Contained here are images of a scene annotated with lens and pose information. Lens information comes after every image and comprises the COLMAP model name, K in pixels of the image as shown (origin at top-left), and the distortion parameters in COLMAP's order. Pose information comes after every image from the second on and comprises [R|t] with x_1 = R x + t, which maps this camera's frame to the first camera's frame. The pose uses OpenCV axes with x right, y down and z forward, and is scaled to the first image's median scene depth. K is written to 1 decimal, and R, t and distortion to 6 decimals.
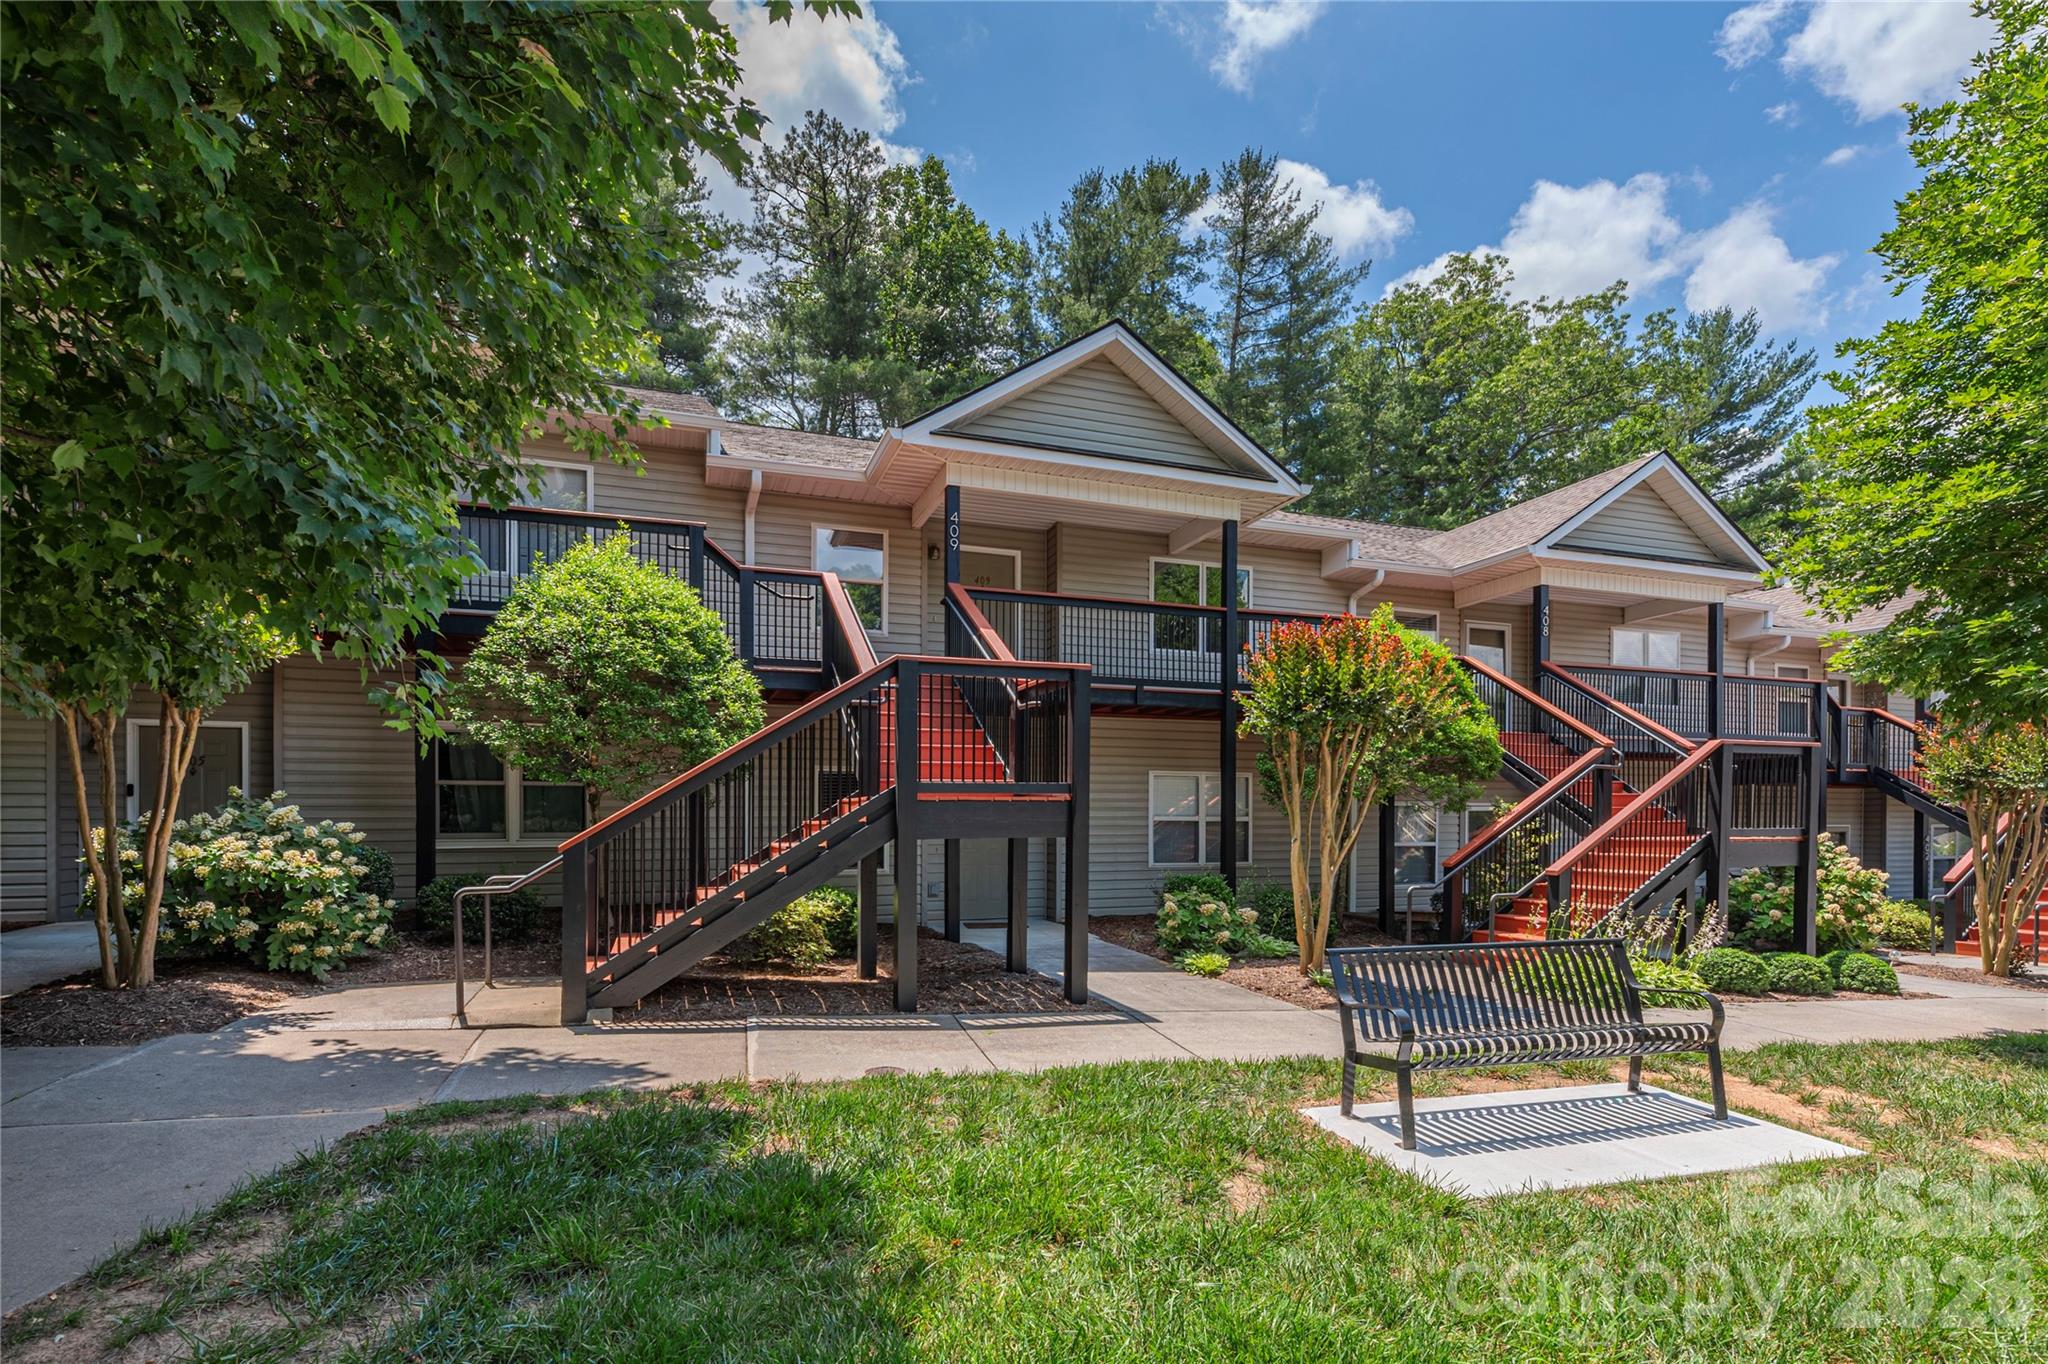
lens RADIAL K [[829.5, 0, 1024.0], [0, 829.5, 682.0], [0, 0, 1]] dist [-0.000981, -0.000147]
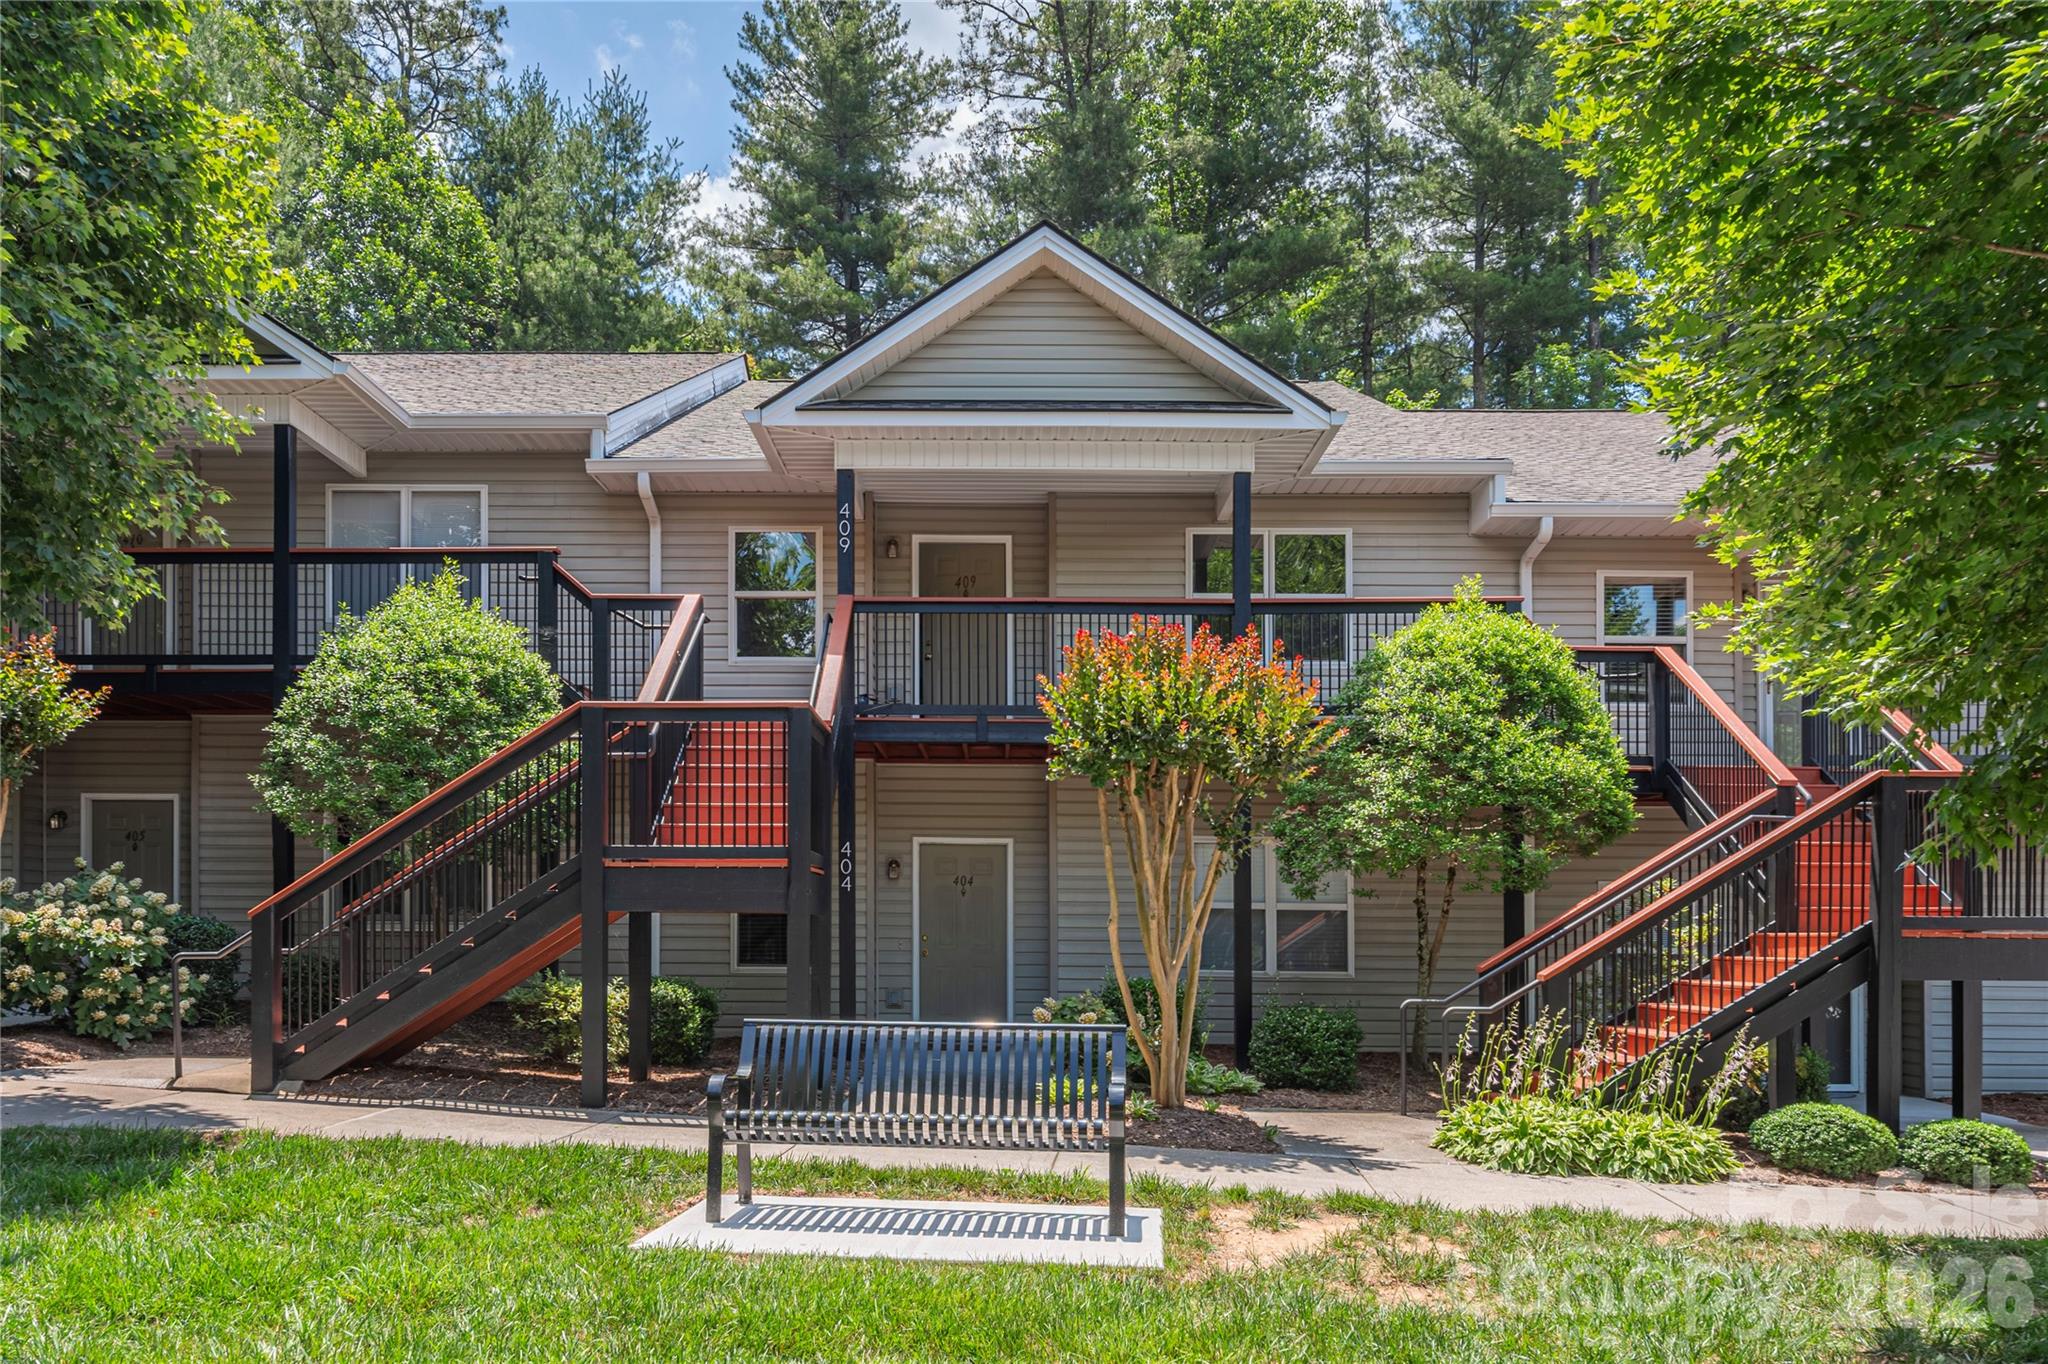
lens RADIAL K [[1313.2, 0, 1024.0], [0, 1313.2, 682.0], [0, 0, 1]] dist [0.000339, -0.001885]
pose [[0.945789, -0.049232, -0.321030, 0.576990], [0.042433, 0.998703, -0.028147, 0.004717], [0.321999, 0.012999, 0.946651, -0.132415]]
